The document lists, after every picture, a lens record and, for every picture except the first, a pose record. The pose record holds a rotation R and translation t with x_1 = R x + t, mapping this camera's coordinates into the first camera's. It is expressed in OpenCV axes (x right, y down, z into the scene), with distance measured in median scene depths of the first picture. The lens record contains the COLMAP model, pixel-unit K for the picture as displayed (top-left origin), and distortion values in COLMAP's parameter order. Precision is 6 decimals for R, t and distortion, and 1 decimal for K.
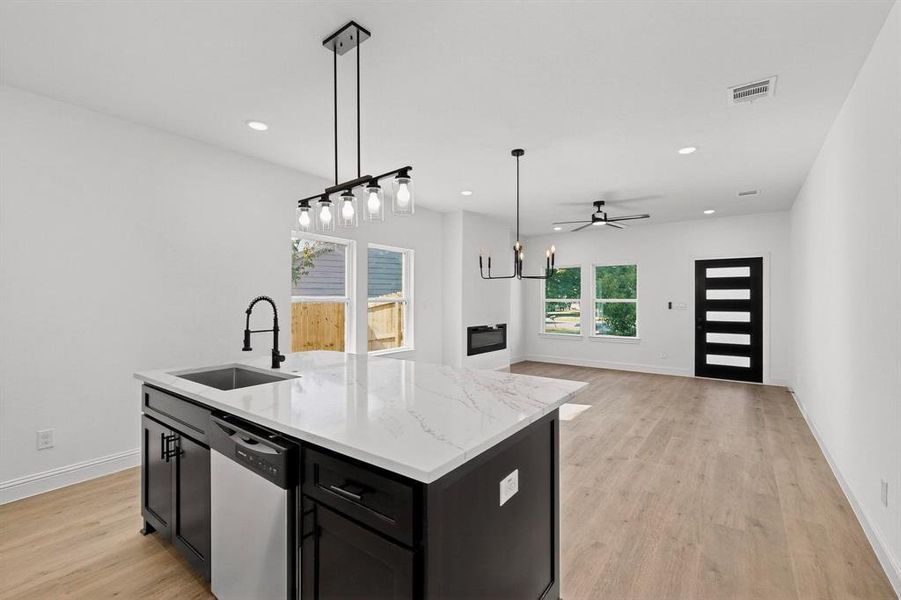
lens RADIAL K [[393.2, 0, 452.8], [0, 393.2, 298.0], [0, 0, 1]] dist [-0.001329, -0.000173]
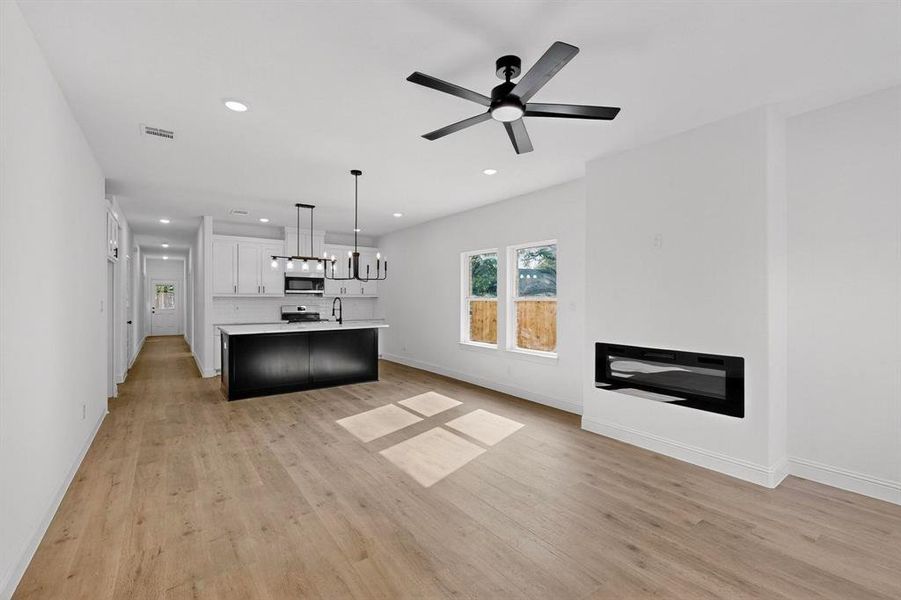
lens RADIAL K [[393.2, 0, 452.8], [0, 393.2, 298.0], [0, 0, 1]] dist [-0.001329, -0.000173]
pose [[-0.300833, -0.001860, -0.953675, 1.303347], [0.004986, 0.999981, -0.003523, 0.010684], [0.953664, -0.005815, -0.300818, 1.765872]]
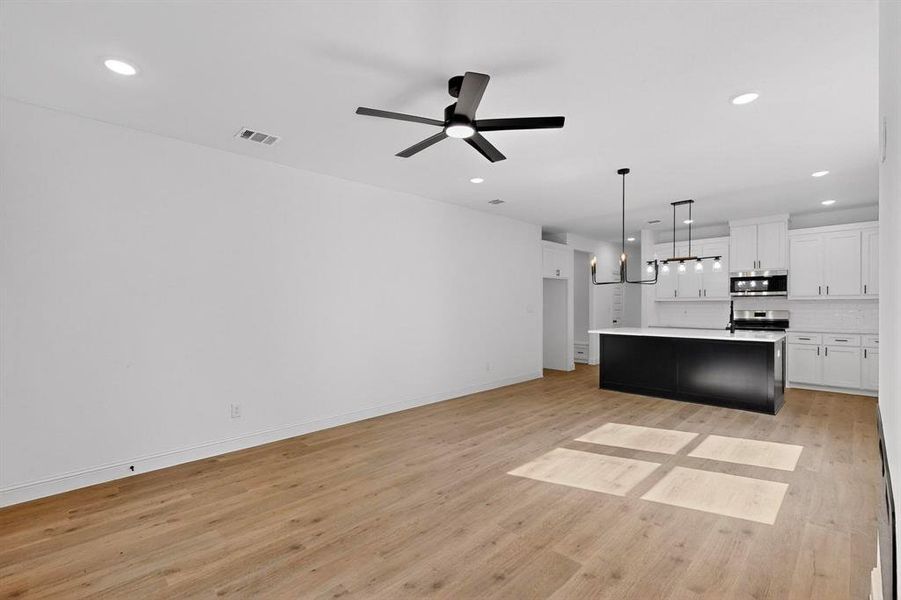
lens RADIAL K [[398.1, 0, 452.3], [0, 398.1, 311.9], [0, 0, 1]] dist [-0.002918, -0.000239]
pose [[-0.986798, 0.004041, 0.161906, 0.506320], [0.006075, 0.999909, 0.012070, 0.017006], [-0.161842, 0.012894, -0.986732, 2.391732]]
